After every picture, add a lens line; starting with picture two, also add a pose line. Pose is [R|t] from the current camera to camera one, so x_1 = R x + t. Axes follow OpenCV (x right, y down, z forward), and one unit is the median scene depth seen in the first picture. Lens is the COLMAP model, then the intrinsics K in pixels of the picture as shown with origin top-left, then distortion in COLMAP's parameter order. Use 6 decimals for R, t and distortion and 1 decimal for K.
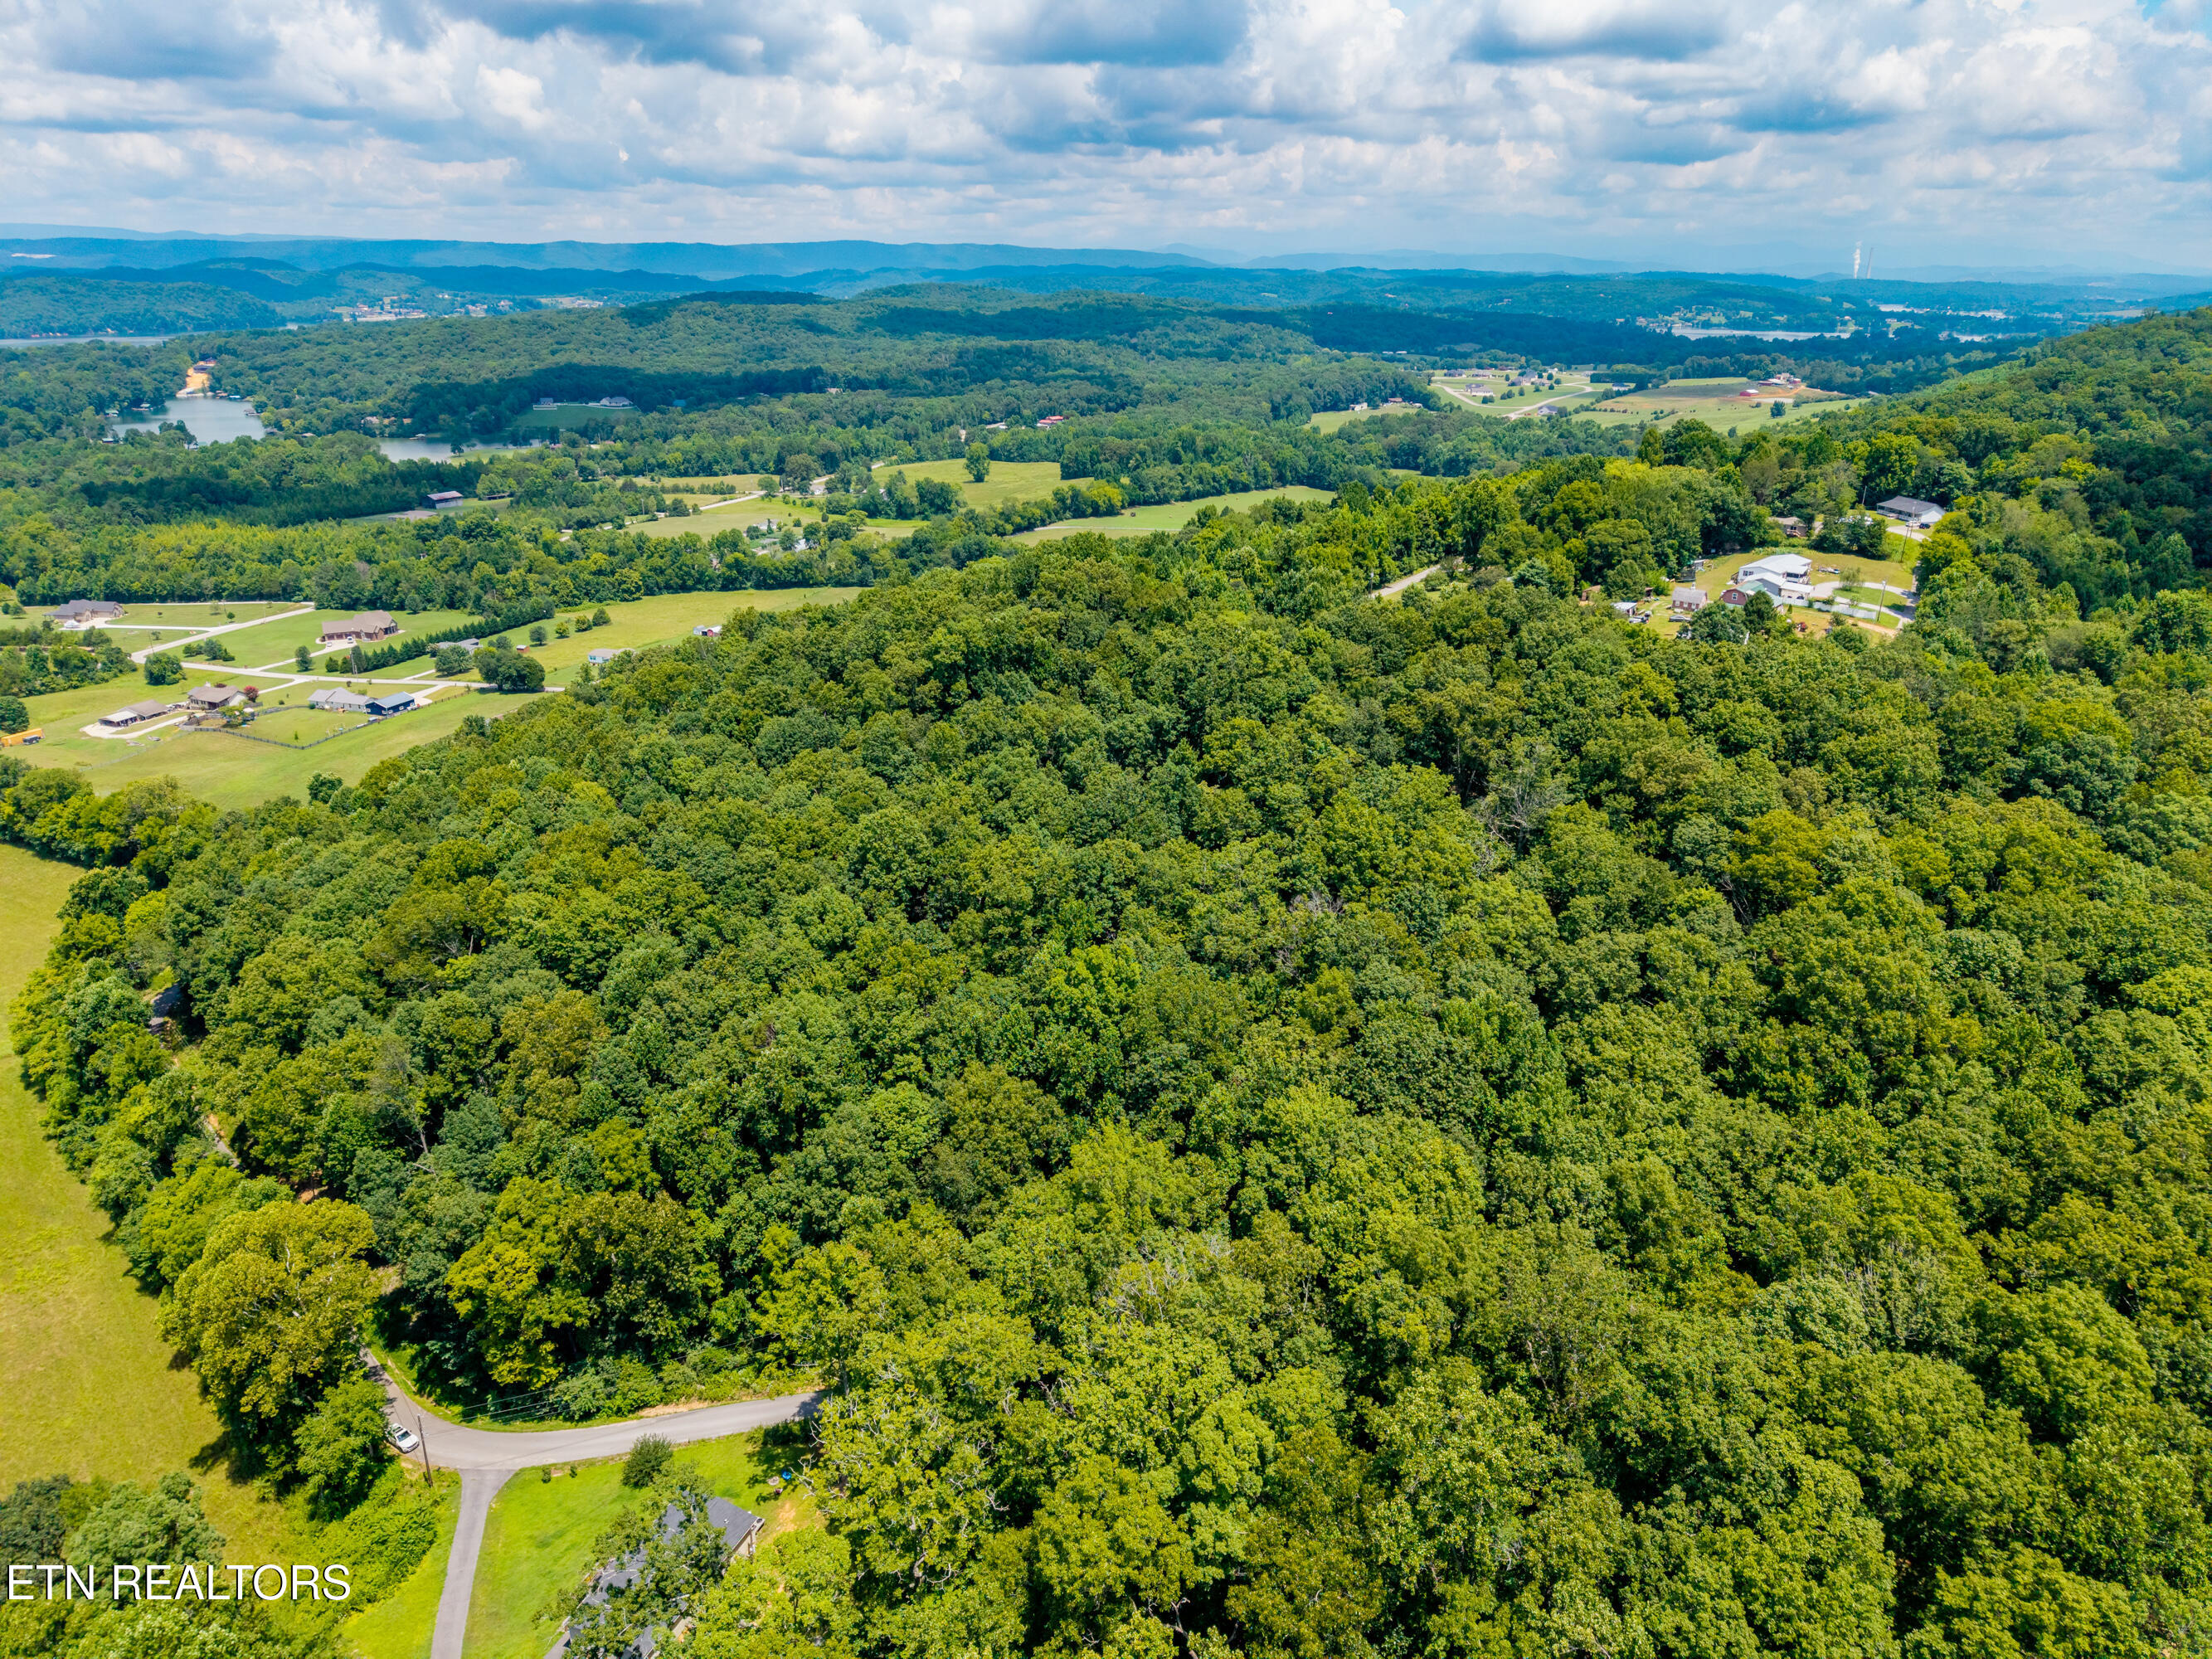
lens RADIAL K [[1500.3, 0, 1112.4], [0, 1500.3, 830.8], [0, 0, 1]] dist [0.019761, -0.015611]
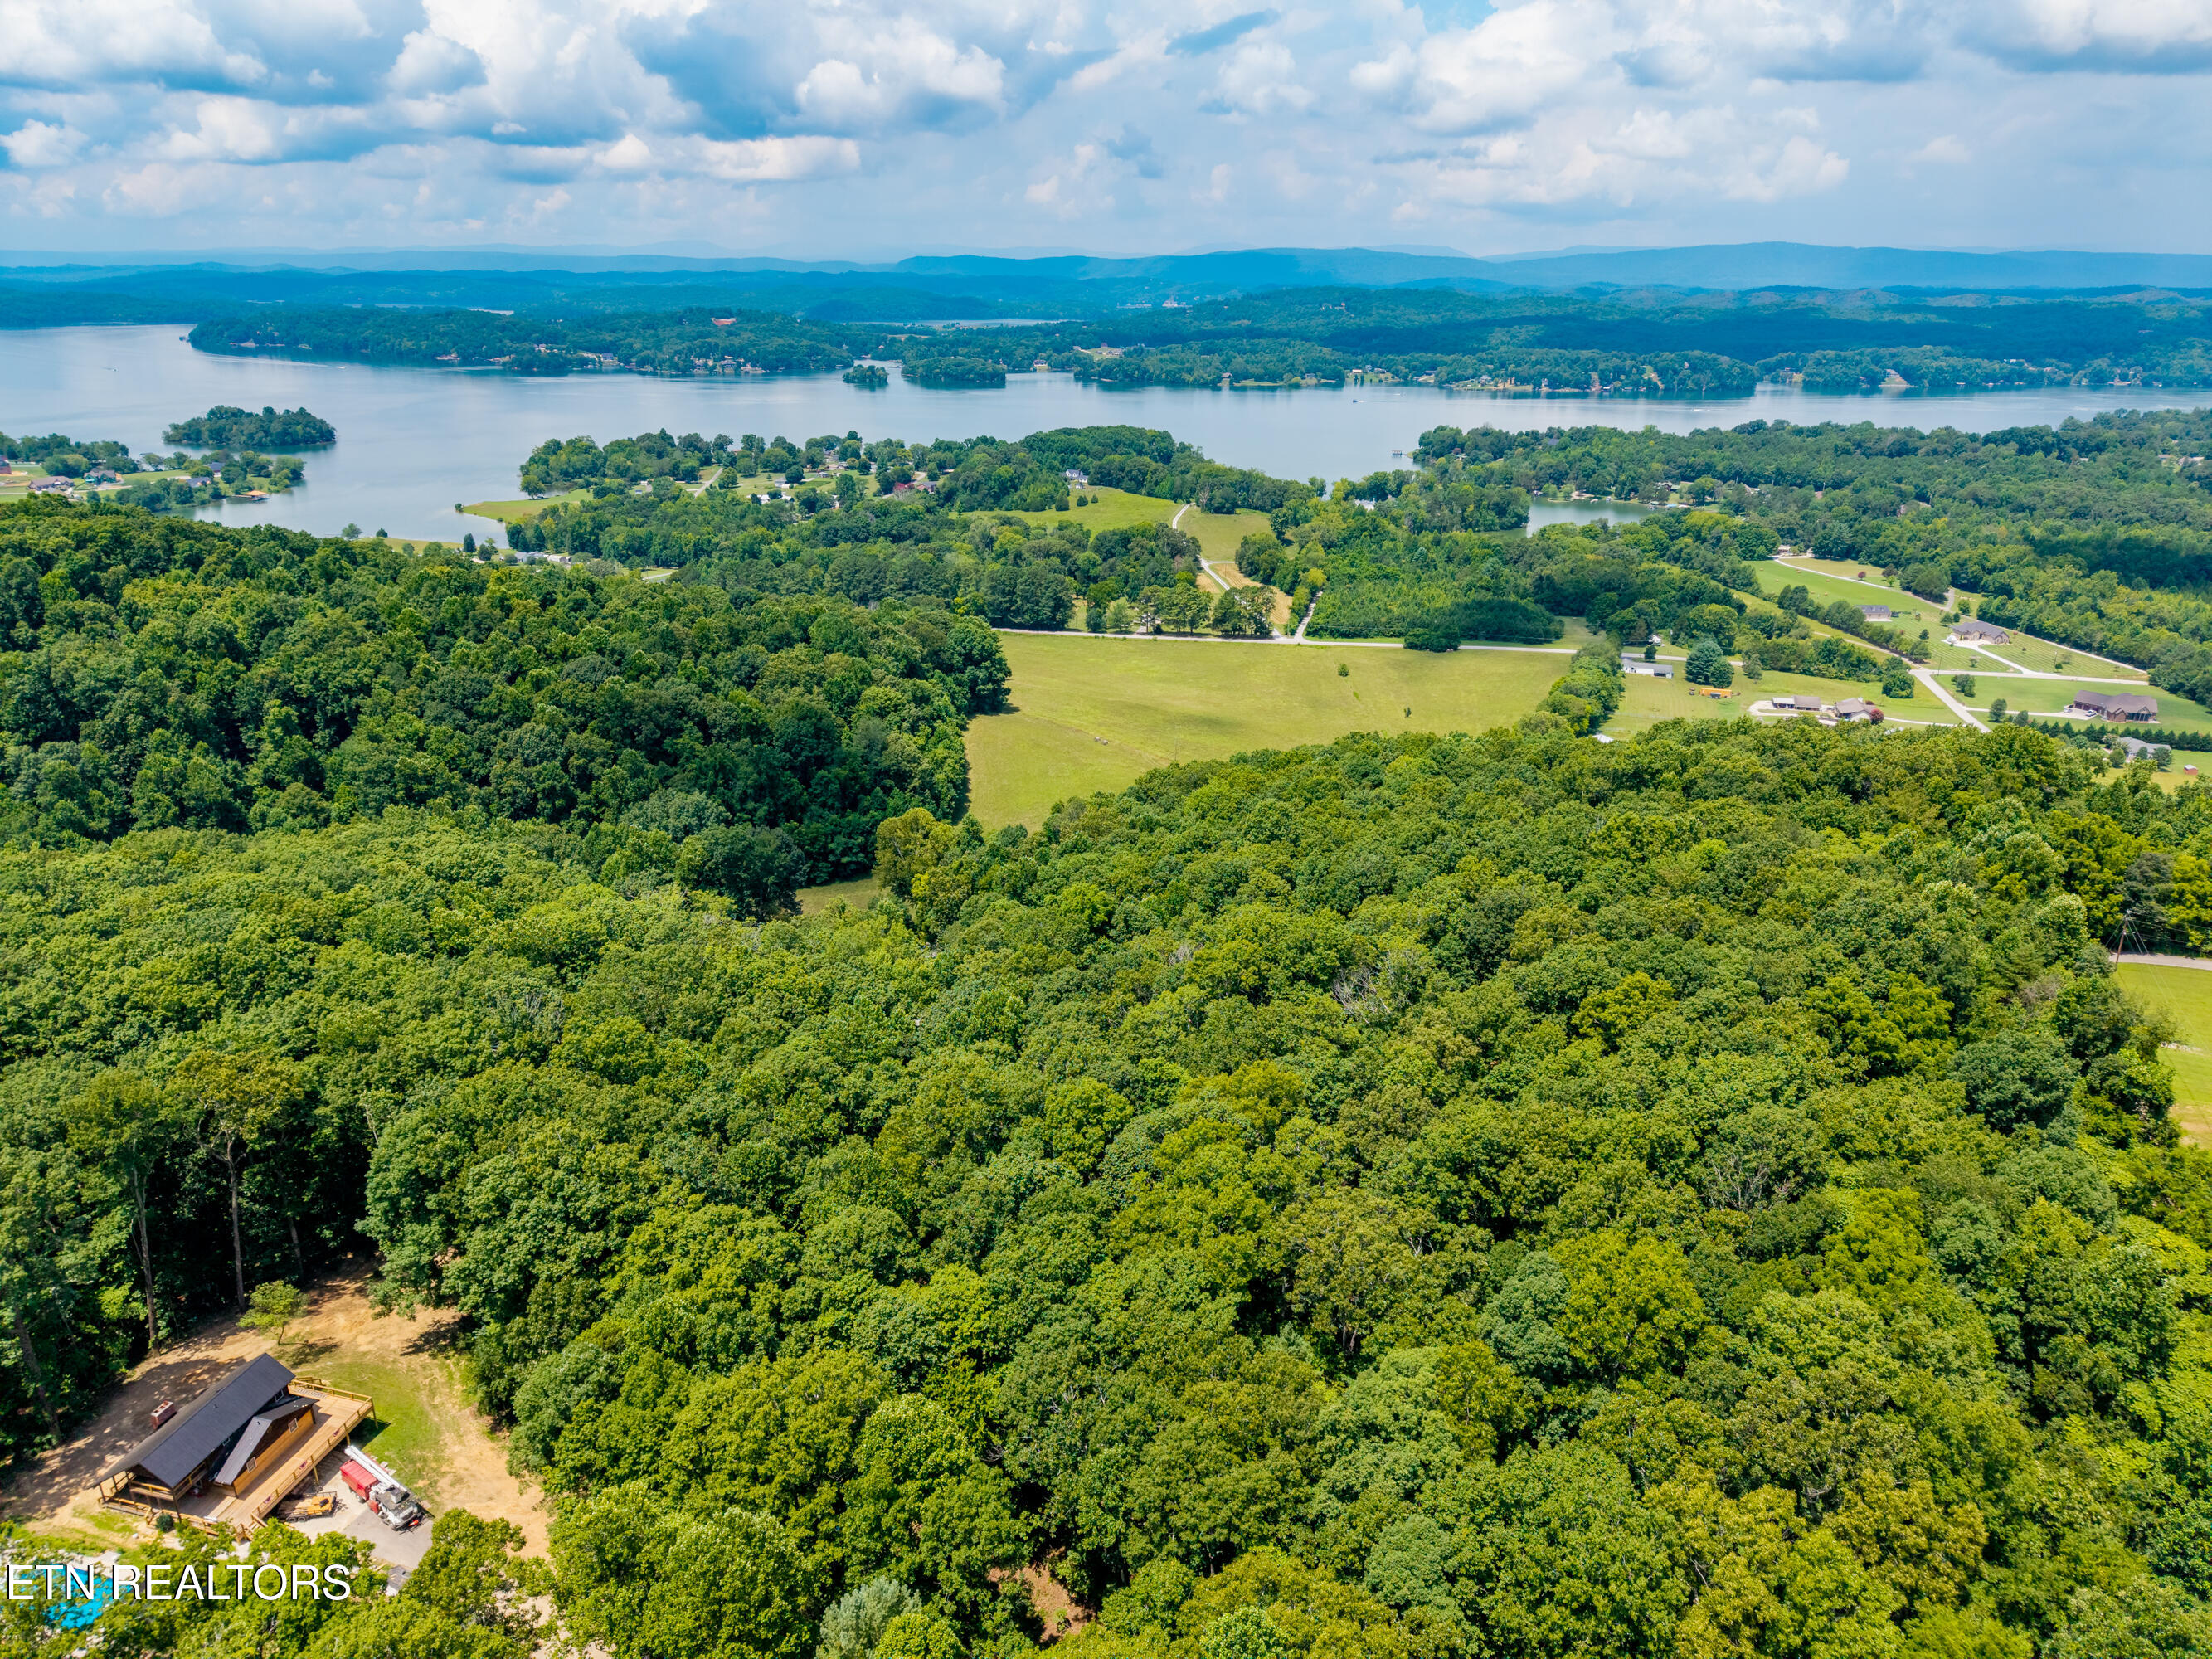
lens RADIAL K [[1500.3, 0, 1110.0], [0, 1500.3, 825.8], [0, 0, 1]] dist [0.019761, -0.015611]
pose [[0.138344, 0.340096, -0.930159, 0.477719], [-0.358036, 0.892845, 0.273201, -0.137438], [0.923402, 0.295234, 0.245286, 0.255140]]
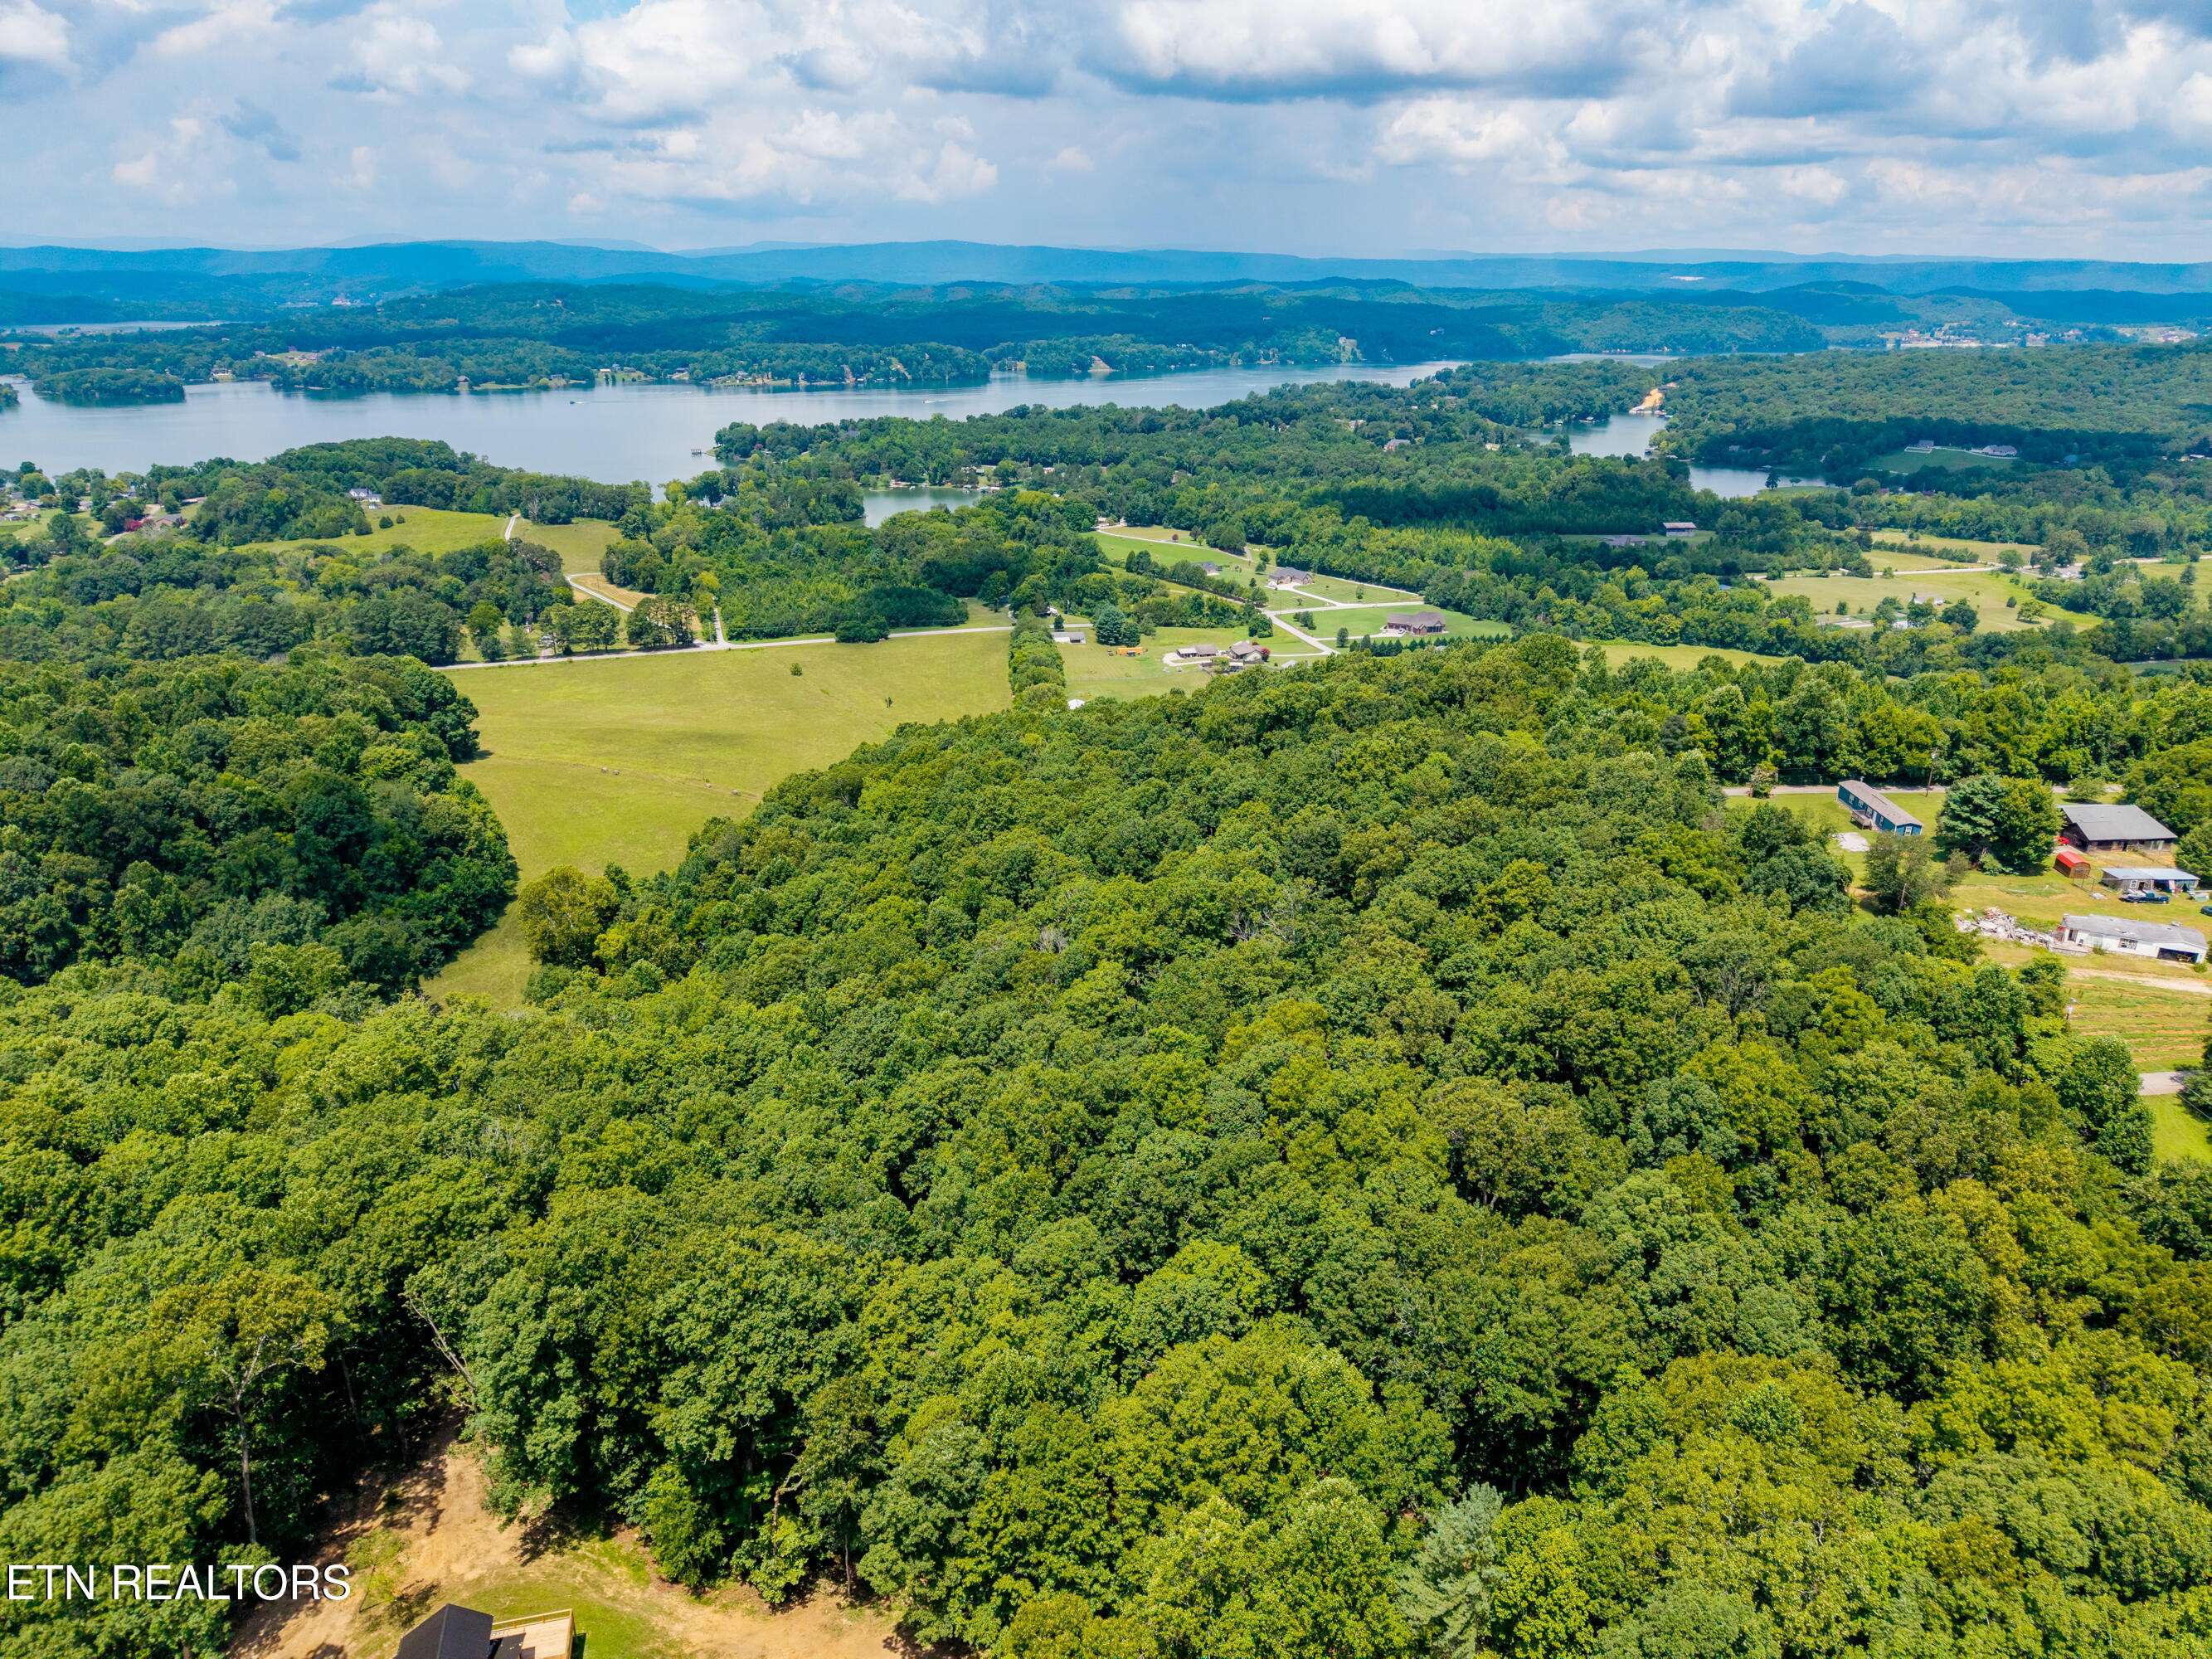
lens RADIAL K [[1500.3, 0, 1112.5], [0, 1500.3, 830.0], [0, 0, 1]] dist [0.019761, -0.015611]
pose [[0.591626, 0.279950, -0.756047, 0.421435], [-0.289585, 0.948984, 0.124784, -0.079893], [0.752409, 0.145114, 0.642512, 0.105346]]
